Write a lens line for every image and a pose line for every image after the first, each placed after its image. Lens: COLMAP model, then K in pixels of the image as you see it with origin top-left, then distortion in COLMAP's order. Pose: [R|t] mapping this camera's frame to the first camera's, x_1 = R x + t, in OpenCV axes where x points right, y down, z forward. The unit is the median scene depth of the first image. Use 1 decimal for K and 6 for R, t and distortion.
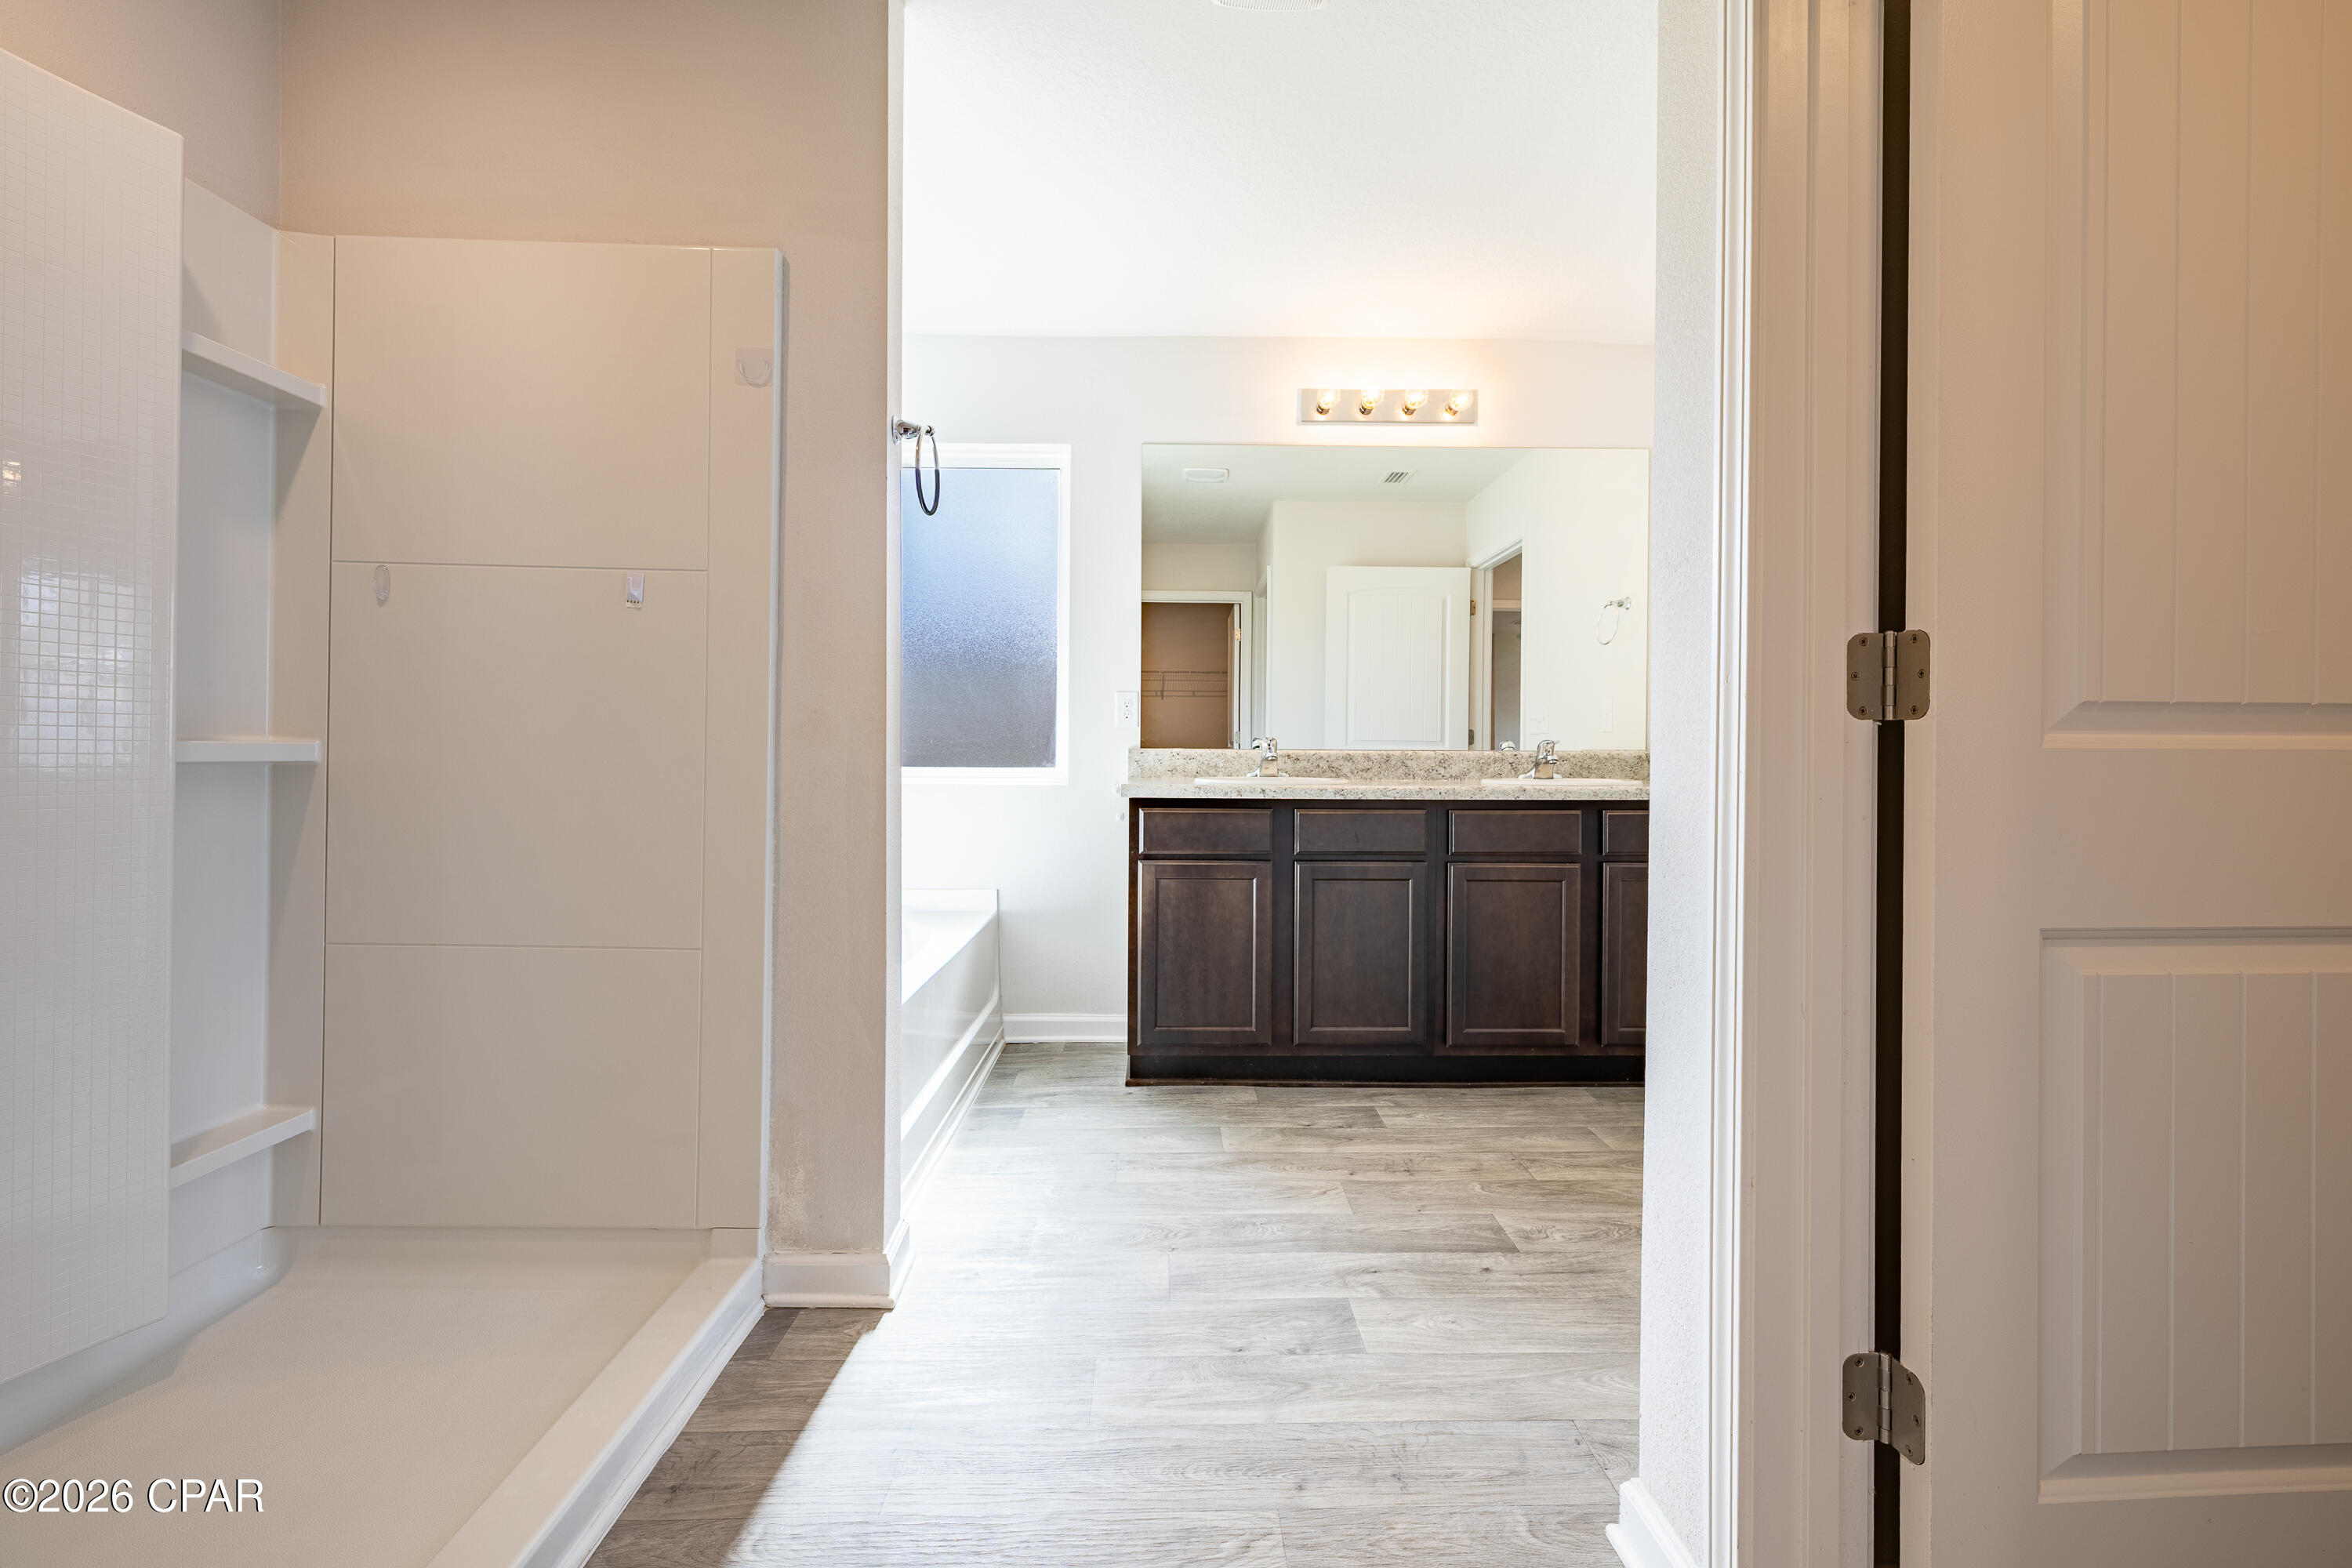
lens RADIAL K [[979.9, 0, 1184.3], [0, 979.9, 761.5], [0, 0, 1]] dist [-0.001504, 0.000757]
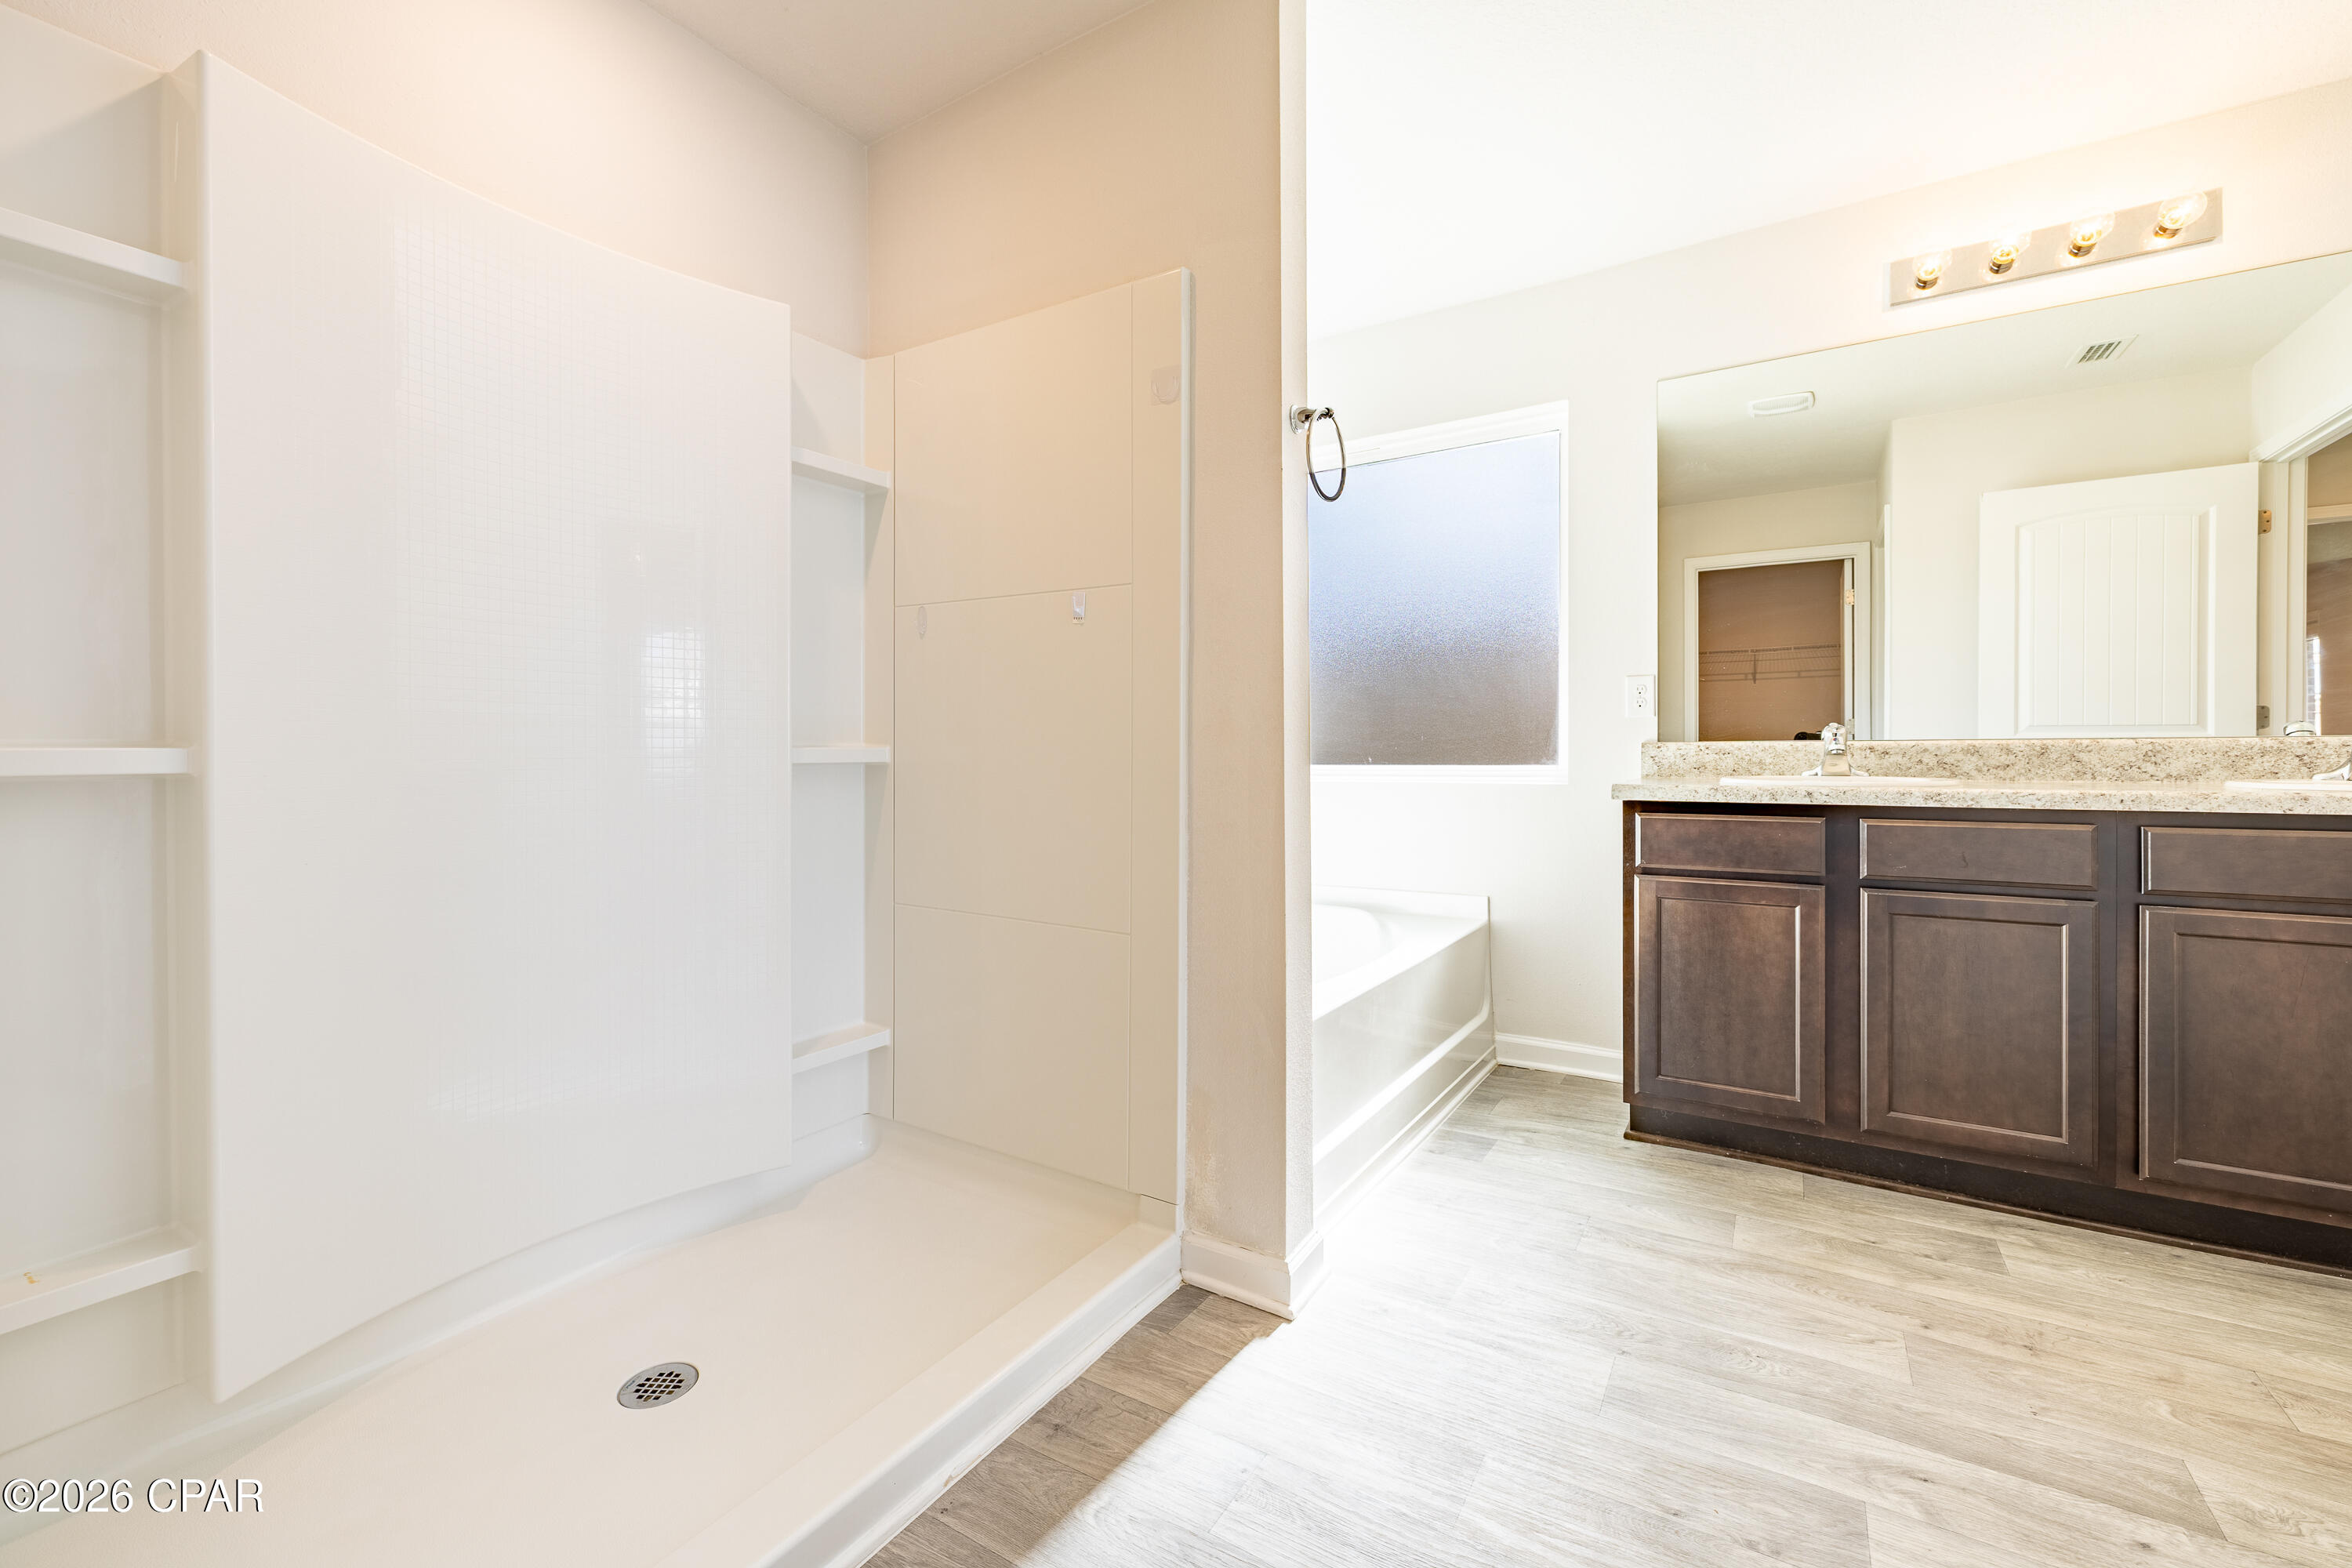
lens RADIAL K [[979.9, 0, 1179.2], [0, 979.9, 761.3], [0, 0, 1]] dist [-0.001504, 0.000757]
pose [[0.832893, -0.005389, -0.553408, 0.093622], [0.006364, 0.999980, -0.000159, 0.000836], [0.553397, -0.003389, 0.832911, 0.079113]]
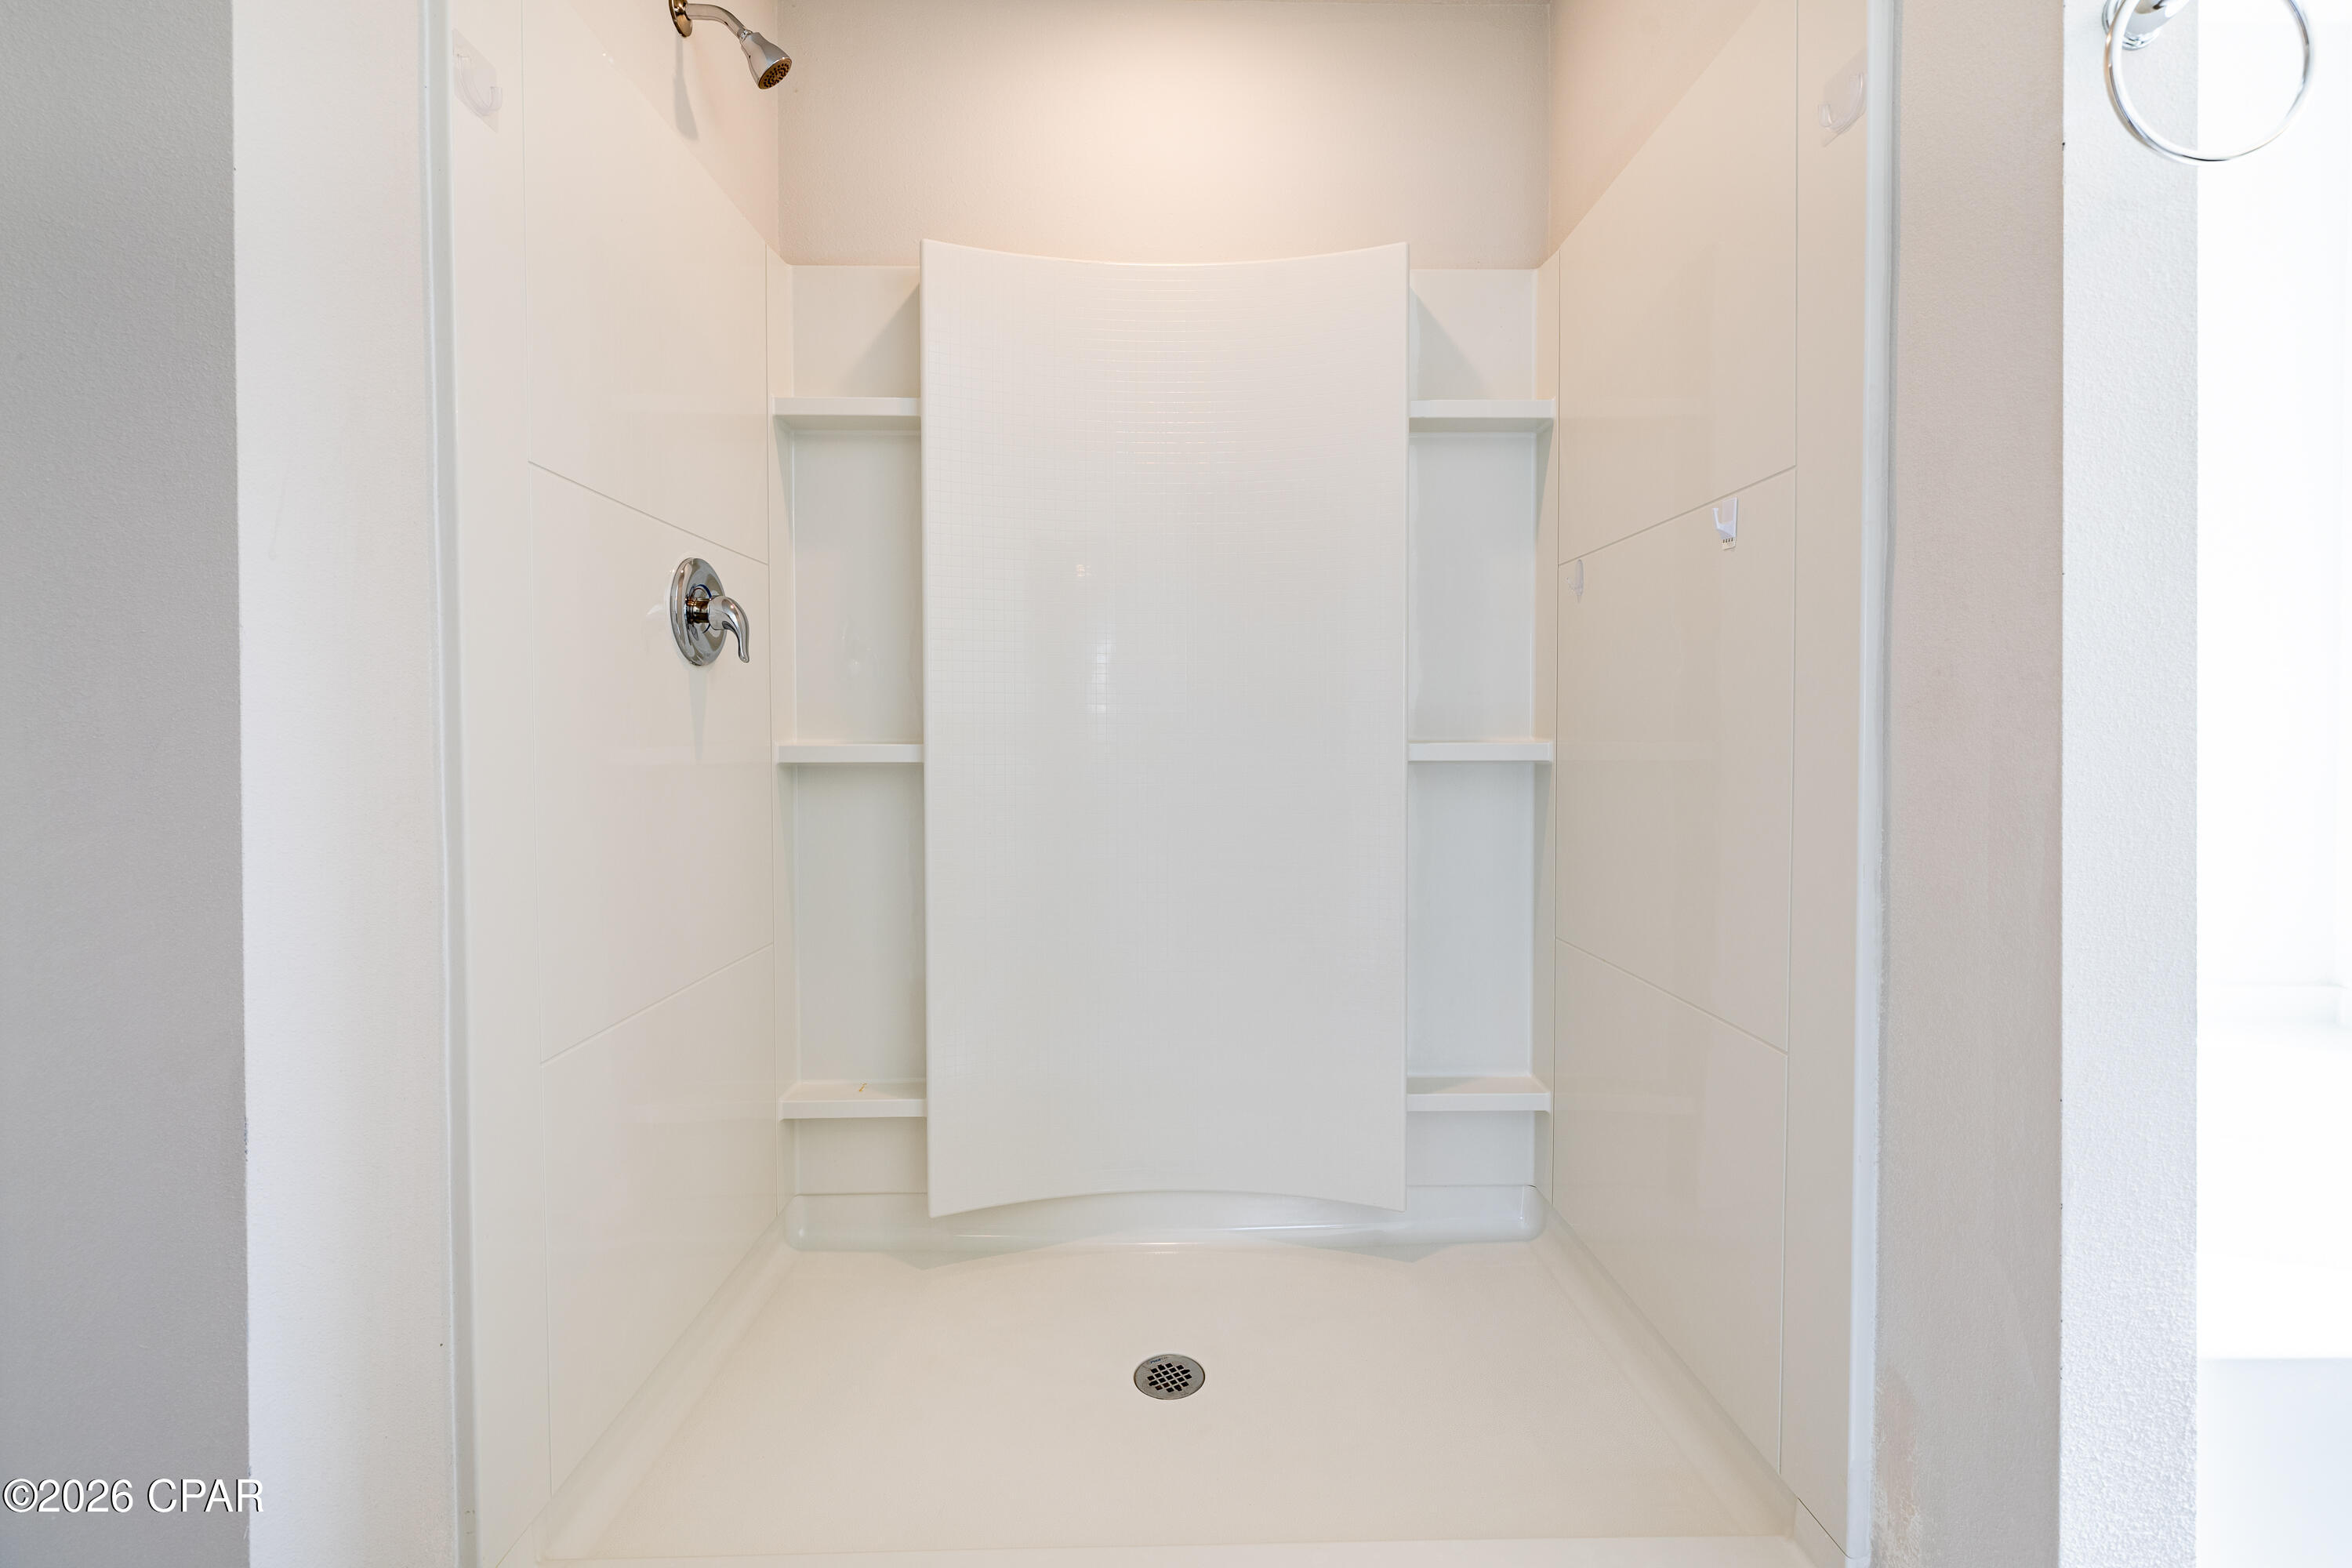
lens RADIAL K [[979.9, 0, 1176.9], [0, 979.9, 761.2], [0, 0, 1]] dist [-0.001504, 0.000757]
pose [[-0.003706, 0.006609, -0.999971, 0.095519], [-0.007158, 0.999952, 0.006636, -0.002237], [0.999968, 0.007183, -0.003658, 0.366184]]
